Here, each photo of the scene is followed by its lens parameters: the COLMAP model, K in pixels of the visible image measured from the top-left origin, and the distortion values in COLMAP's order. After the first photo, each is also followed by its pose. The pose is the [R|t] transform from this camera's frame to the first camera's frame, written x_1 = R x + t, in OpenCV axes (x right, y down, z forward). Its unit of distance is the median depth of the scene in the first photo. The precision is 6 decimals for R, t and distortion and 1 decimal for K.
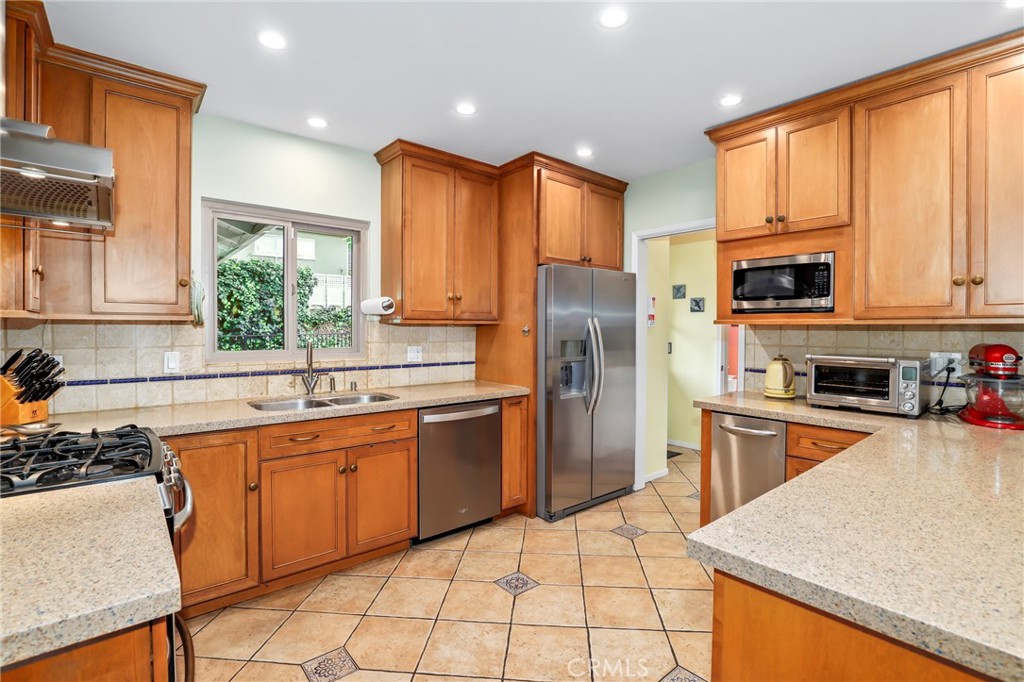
lens RADIAL K [[488.9, 0, 531.2], [0, 488.9, 337.8], [0, 0, 1]] dist [-0.036759, 0.007334]
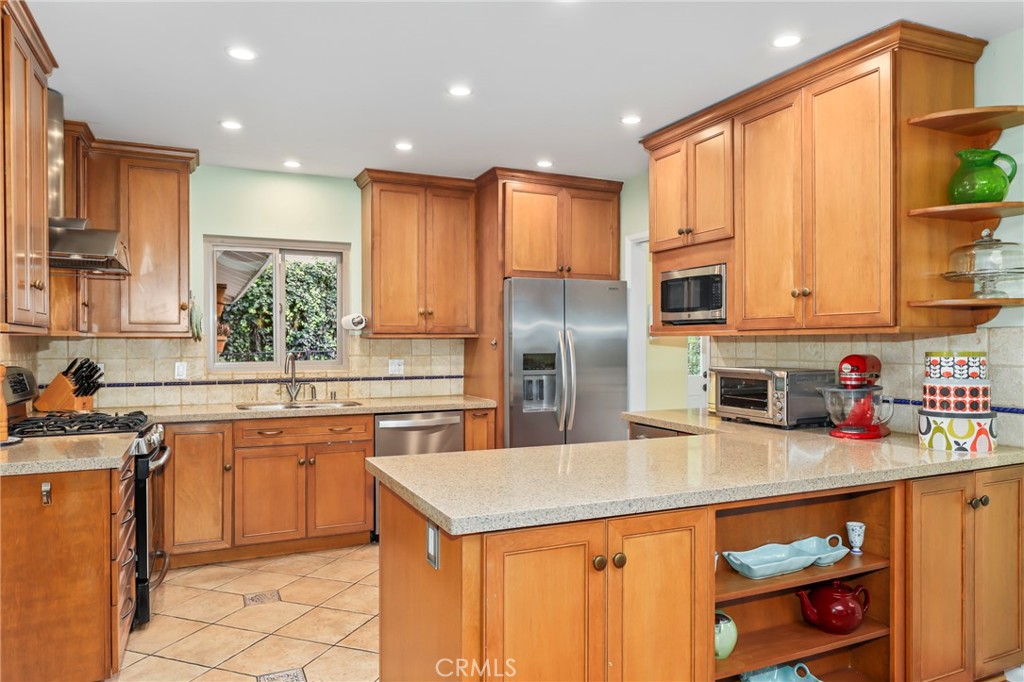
lens RADIAL K [[725.5, 0, 536.4], [0, 725.5, 348.6], [0, 0, 1]] dist [0.006281, -0.003691]
pose [[0.961479, -0.002757, -0.274866, 0.596993], [0.000010, 0.999950, -0.009997, 0.012491], [0.274880, 0.009609, 0.961431, -0.504833]]
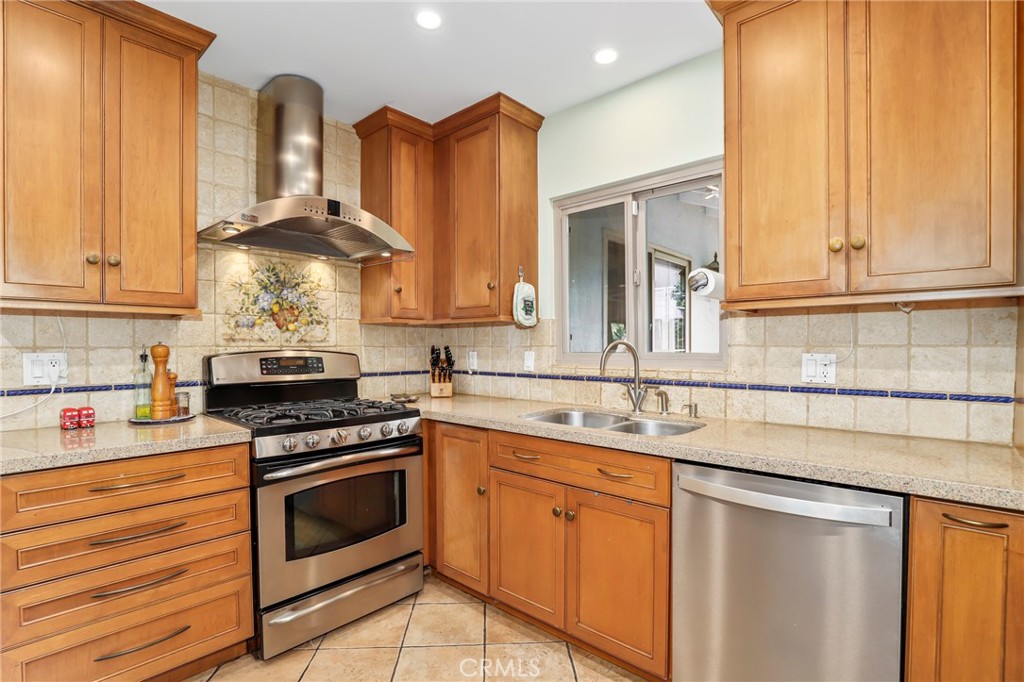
lens RADIAL K [[488.9, 0, 503.5], [0, 488.9, 355.0], [0, 0, 1]] dist [-0.036759, 0.007334]
pose [[0.092673, 0.013702, -0.995602, 0.315086], [-0.016459, 0.999790, 0.012228, 0.023181], [0.995561, 0.015254, 0.092879, 0.778864]]
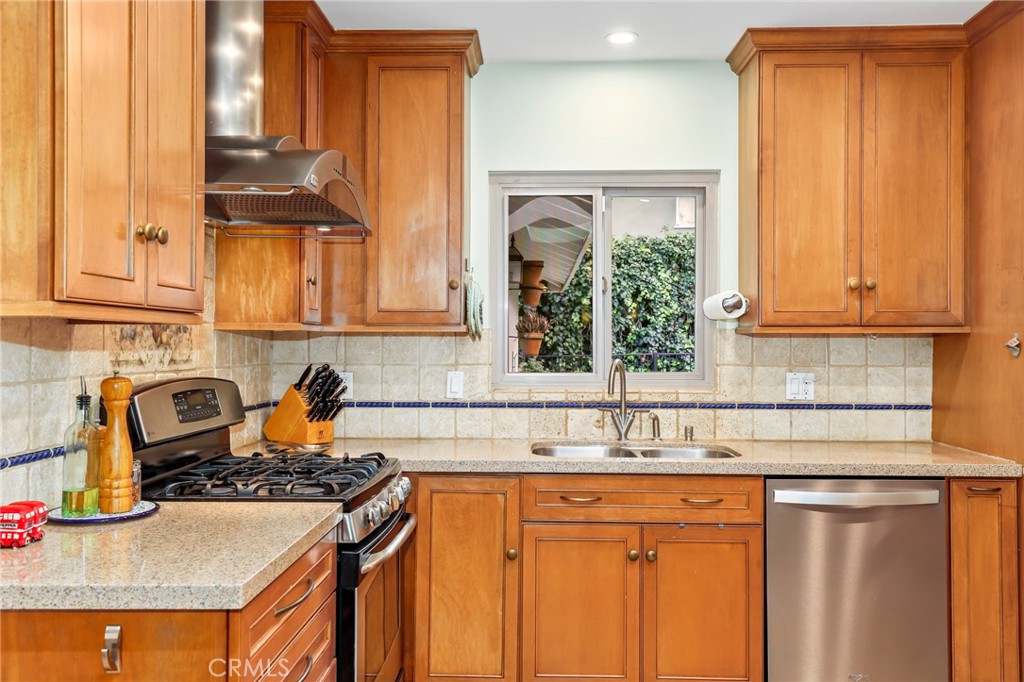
lens RADIAL K [[885.5, 0, 494.4], [0, 885.5, 333.0], [0, 0, 1]] dist [0.019055, 0.007366]
pose [[0.720642, -0.009122, -0.693248, 0.290586], [-0.012302, 0.999588, -0.025942, 0.002781], [0.693199, 0.027223, 0.720232, -0.010556]]
